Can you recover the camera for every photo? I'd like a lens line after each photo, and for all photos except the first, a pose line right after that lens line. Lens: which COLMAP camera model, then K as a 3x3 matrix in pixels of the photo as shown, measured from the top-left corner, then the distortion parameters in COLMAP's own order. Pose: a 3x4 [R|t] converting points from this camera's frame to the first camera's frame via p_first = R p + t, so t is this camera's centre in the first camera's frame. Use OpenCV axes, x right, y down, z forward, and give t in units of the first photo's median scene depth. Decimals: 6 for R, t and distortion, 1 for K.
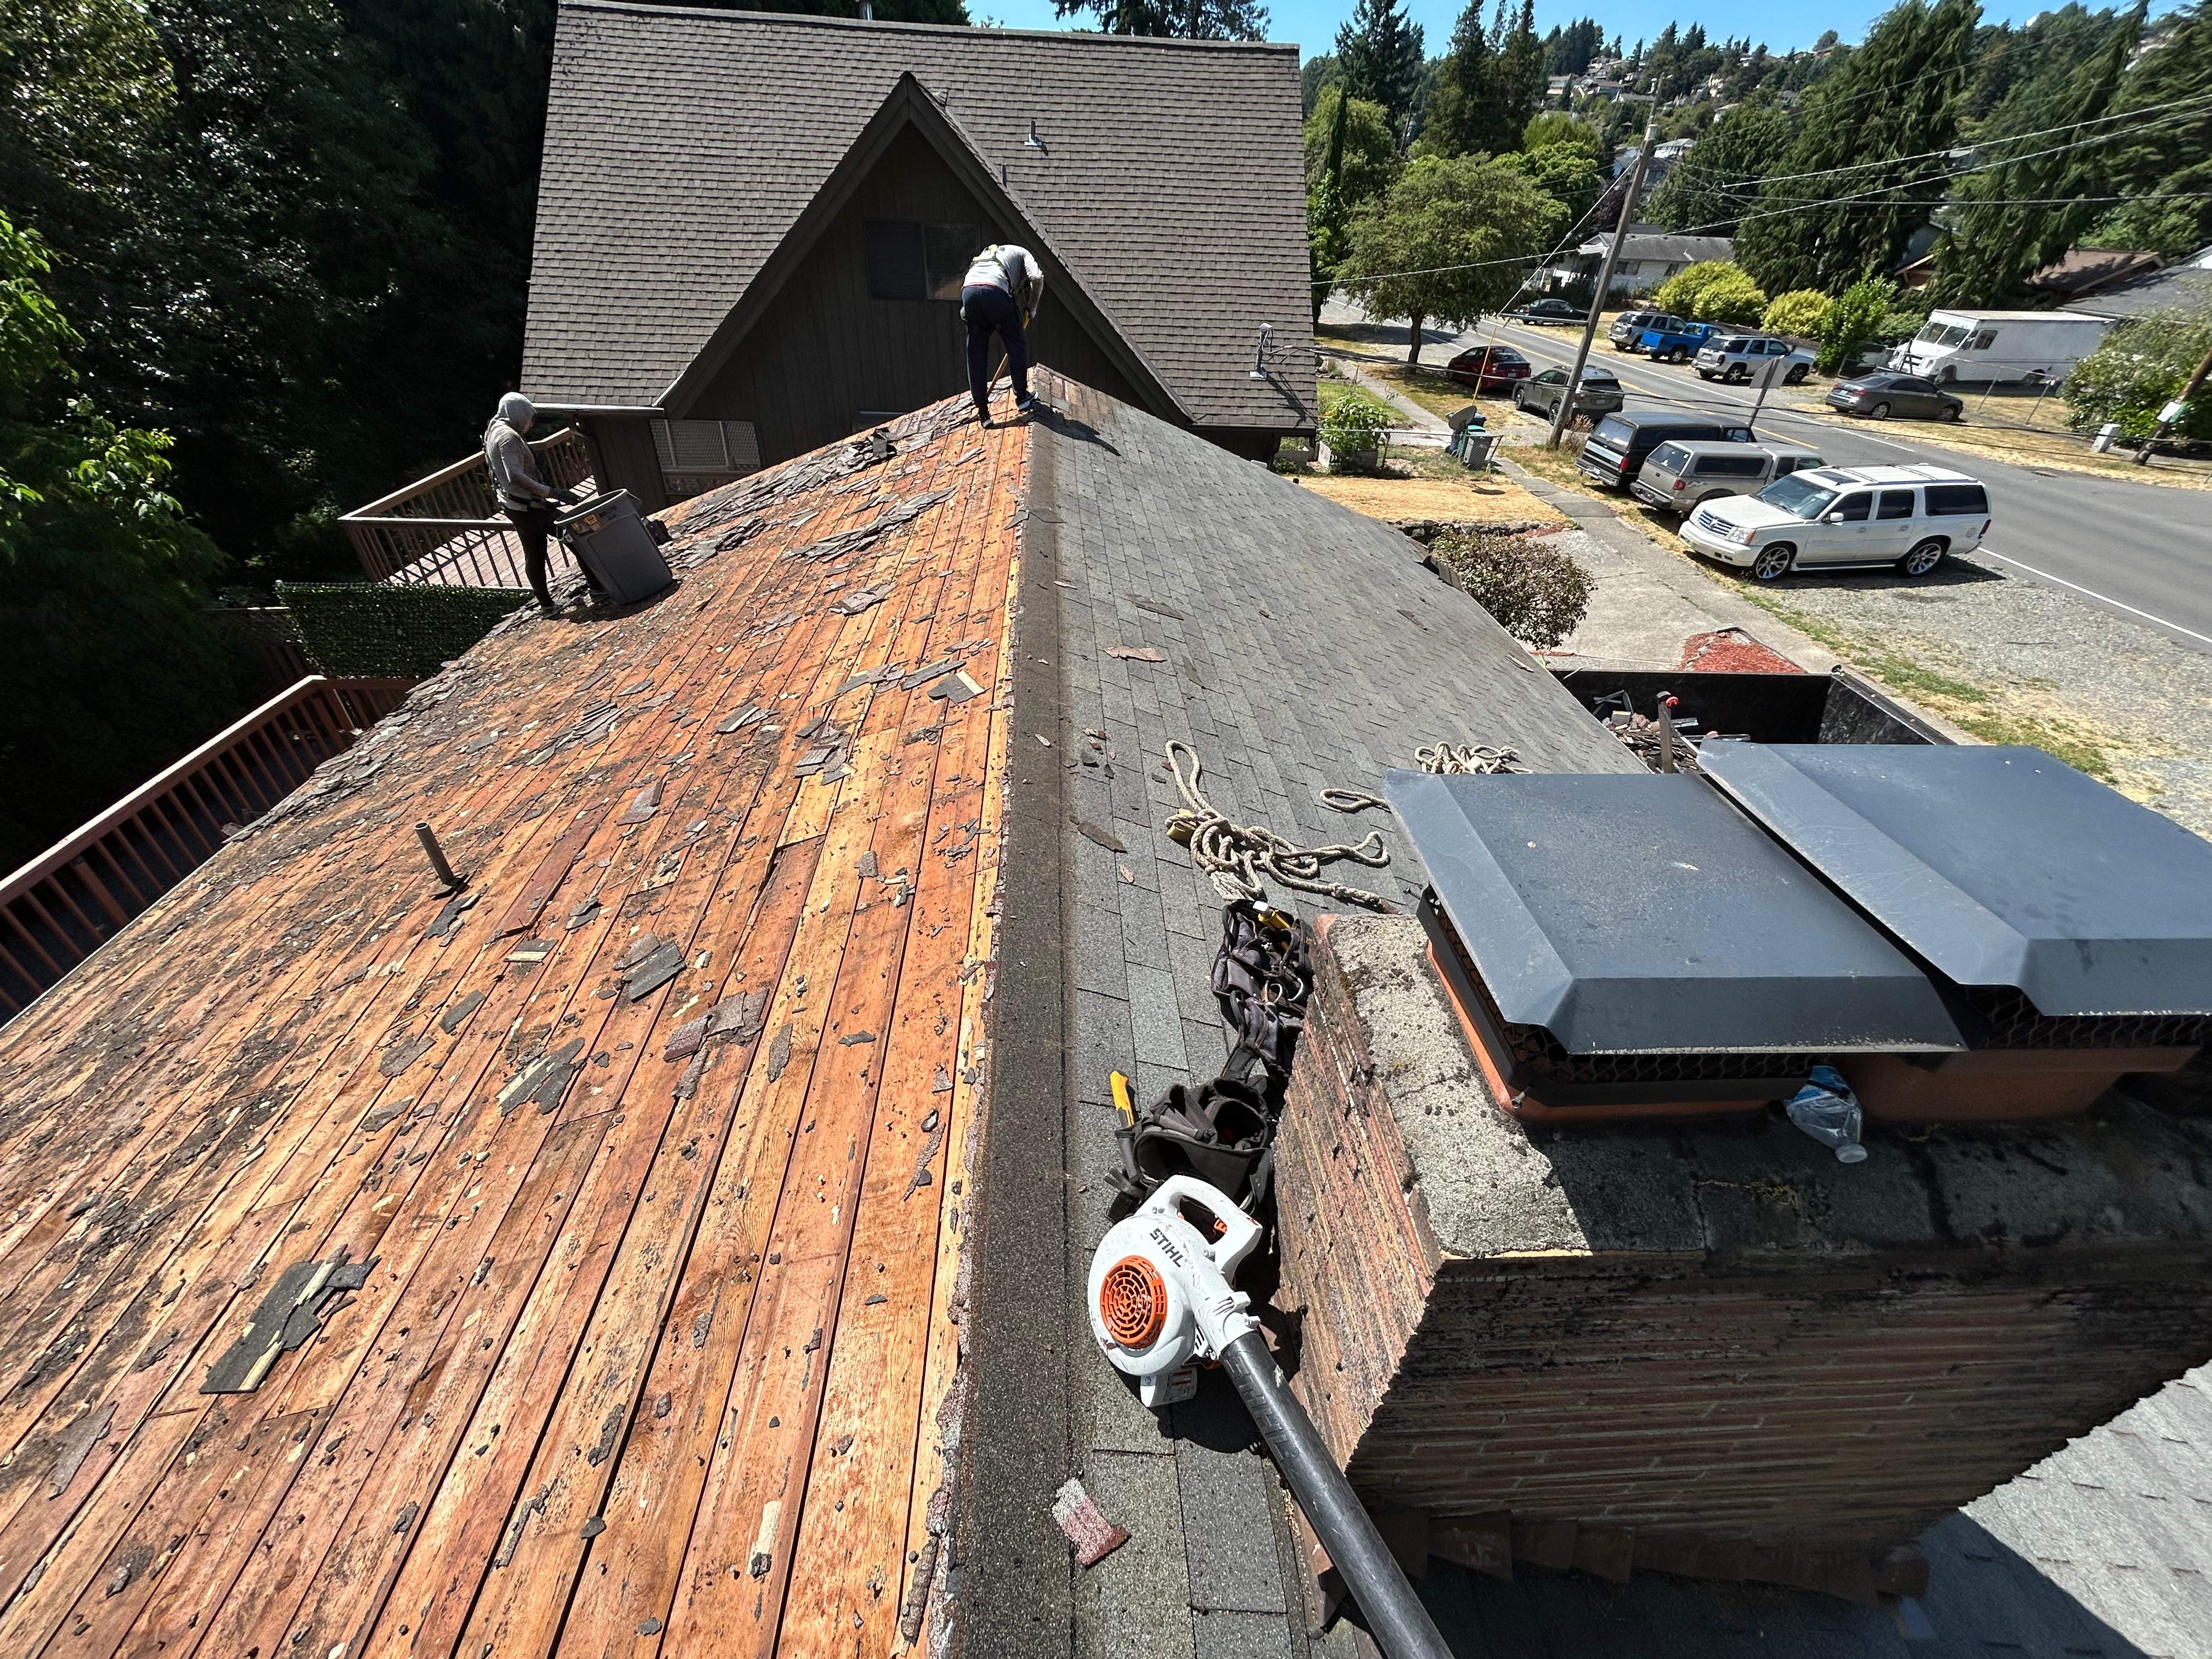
lens RADIAL K [[896.3, 0, 1104.6], [0, 896.3, 829.7], [0, 0, 1]] dist [0.003167, 0.000123]
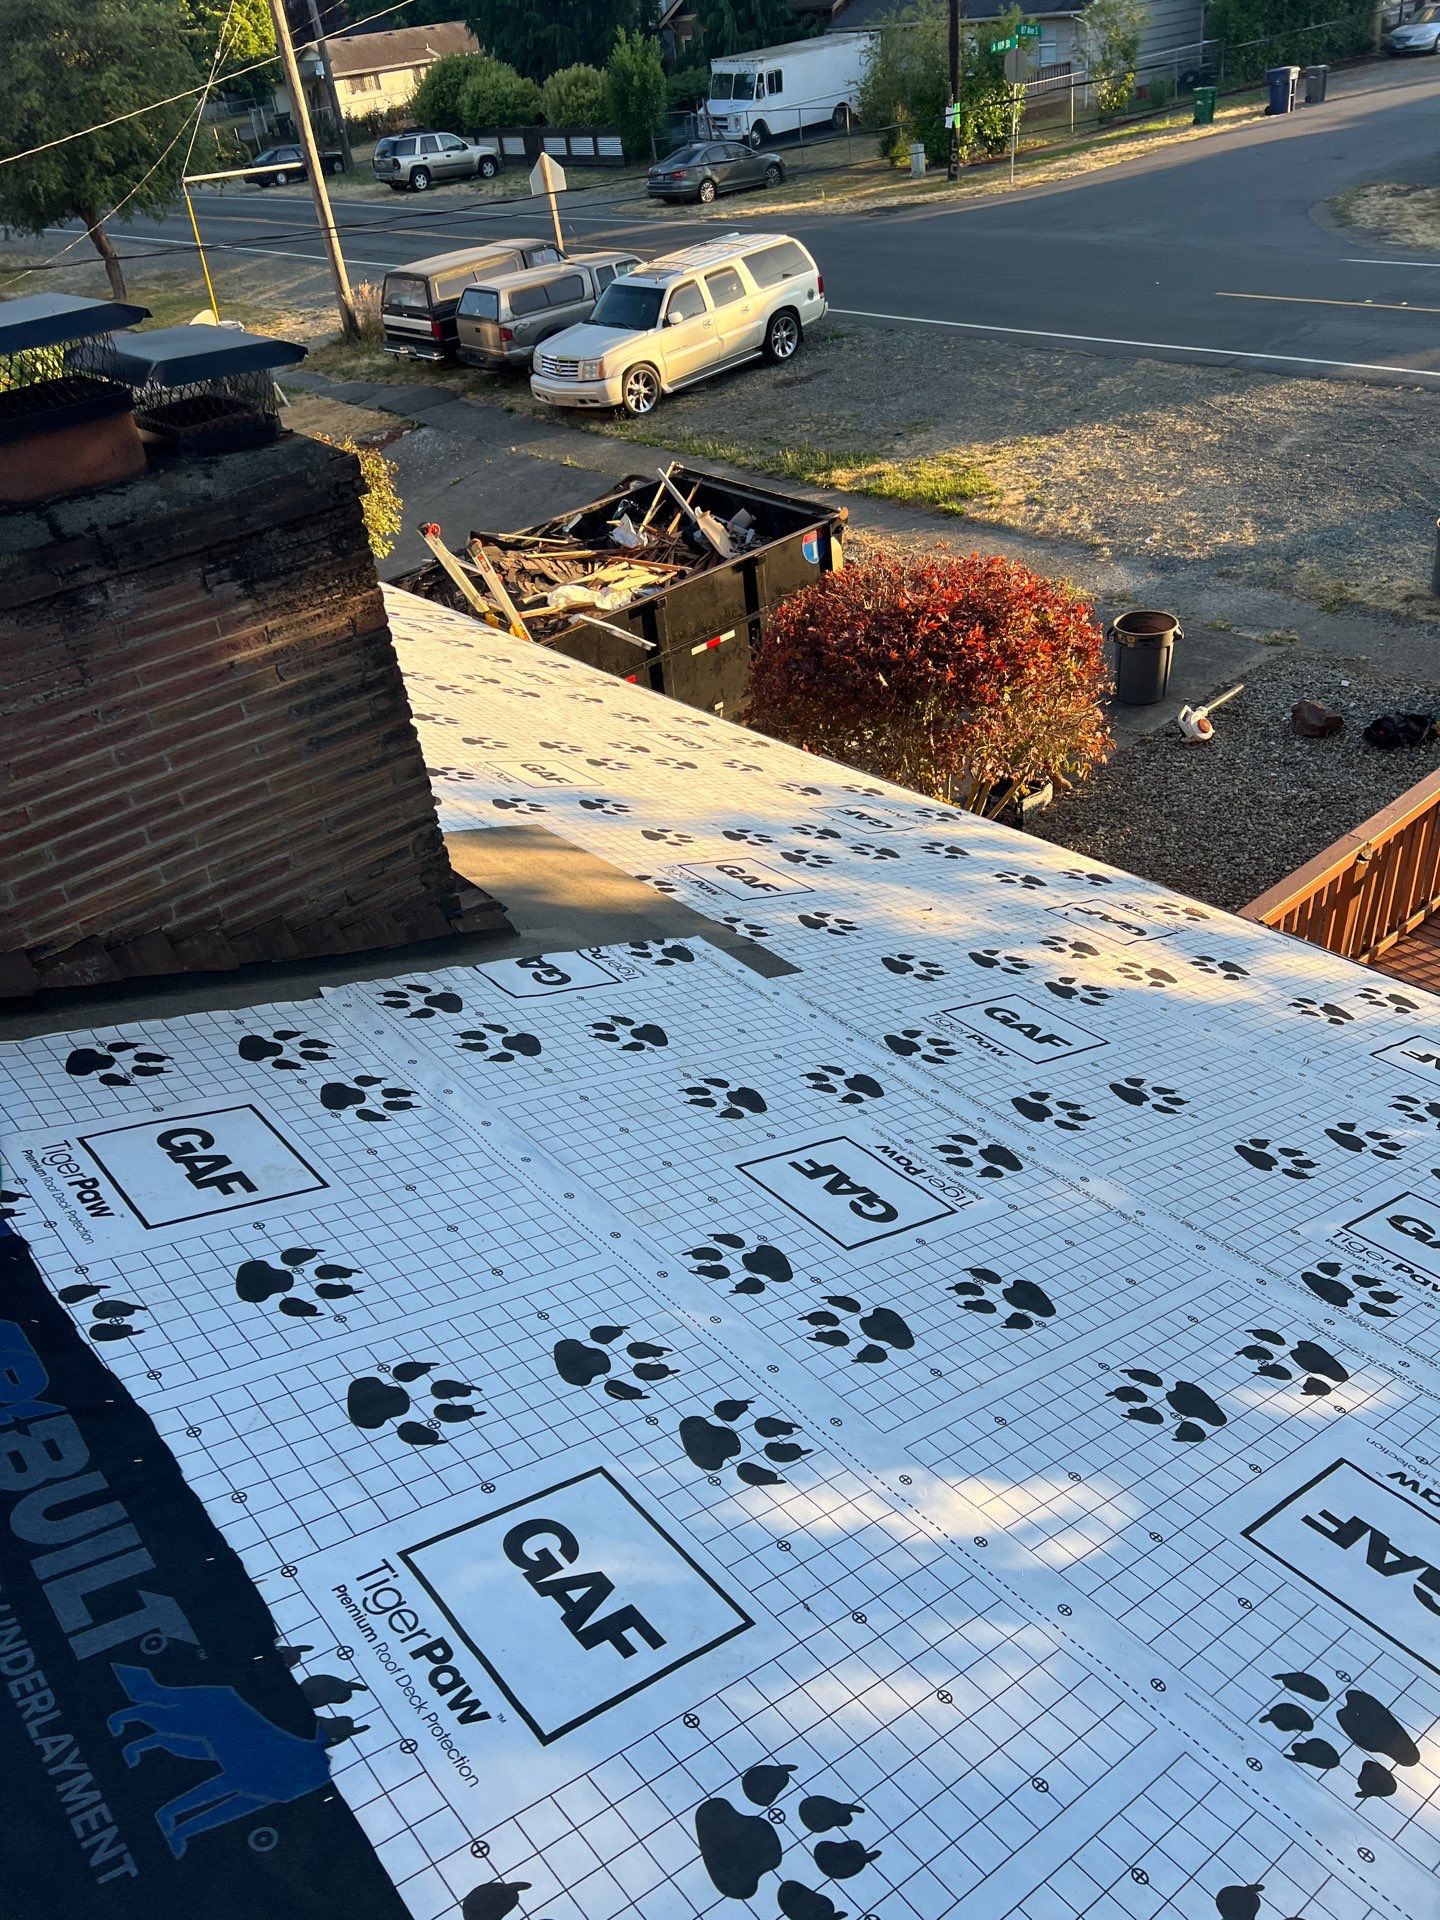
lens RADIAL K [[1442.7, 0, 730.2], [0, 1442.7, 951.2], [0, 0, 1]] dist [0.051022, -0.058583]
pose [[0.779574, -0.449183, 0.436462, 0.025495], [0.469448, 0.880373, 0.067541, 0.119347], [-0.414588, 0.152244, 0.897184, -0.150030]]
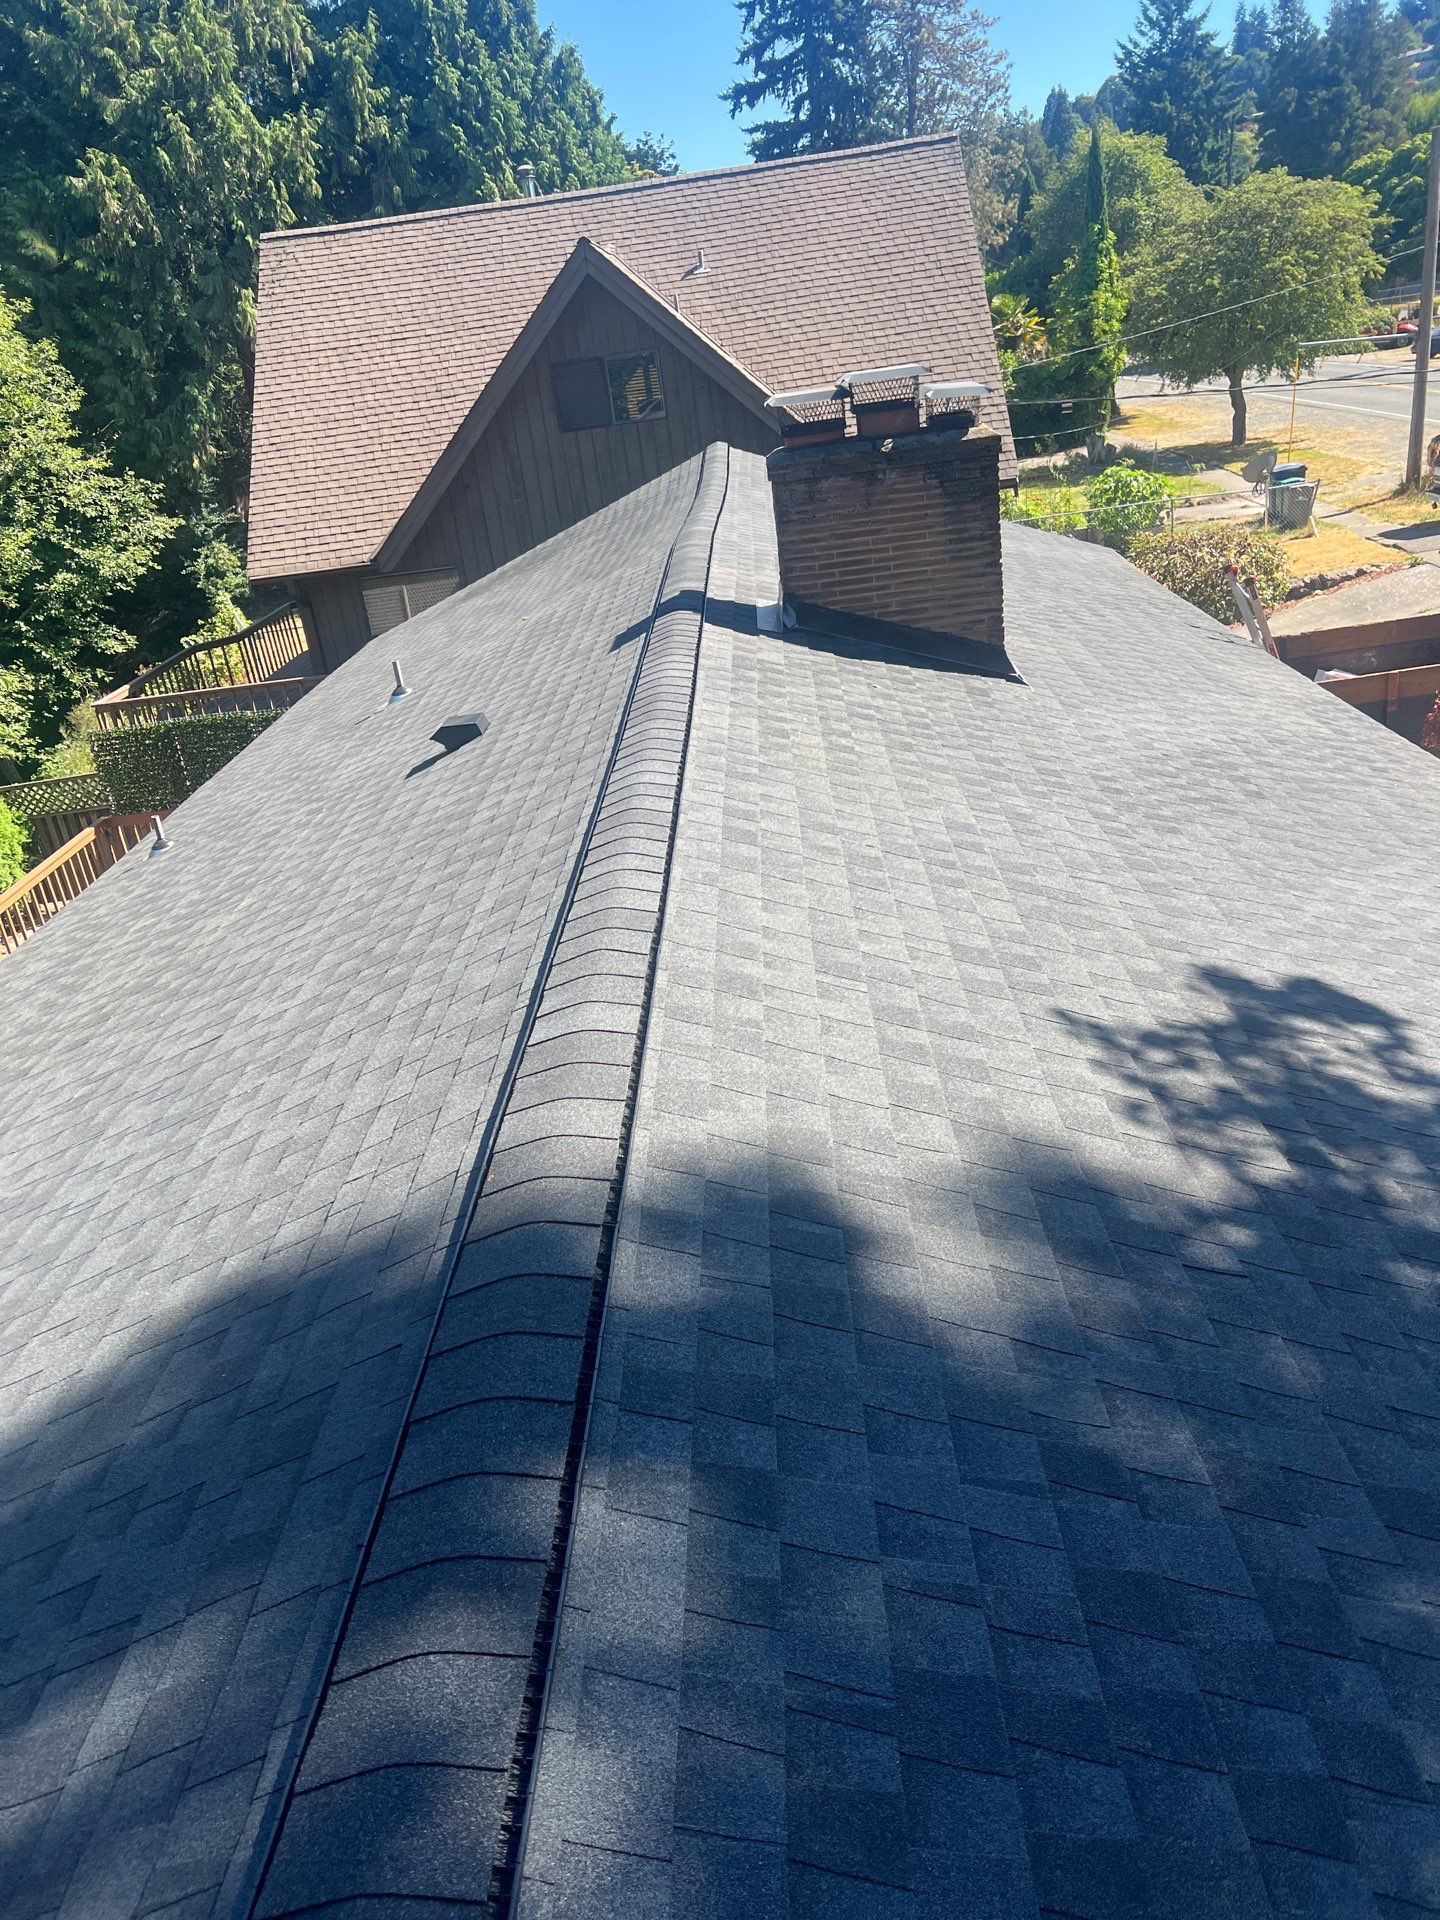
lens RADIAL K [[1442.7, 0, 709.2], [0, 1442.7, 975.1], [0, 0, 1]] dist [0.051022, -0.058583]
pose [[0.983076, -0.120876, -0.137662, 0.059506], [0.092122, 0.975690, -0.198853, 0.345185], [0.158352, 0.182806, 0.970313, -0.455515]]
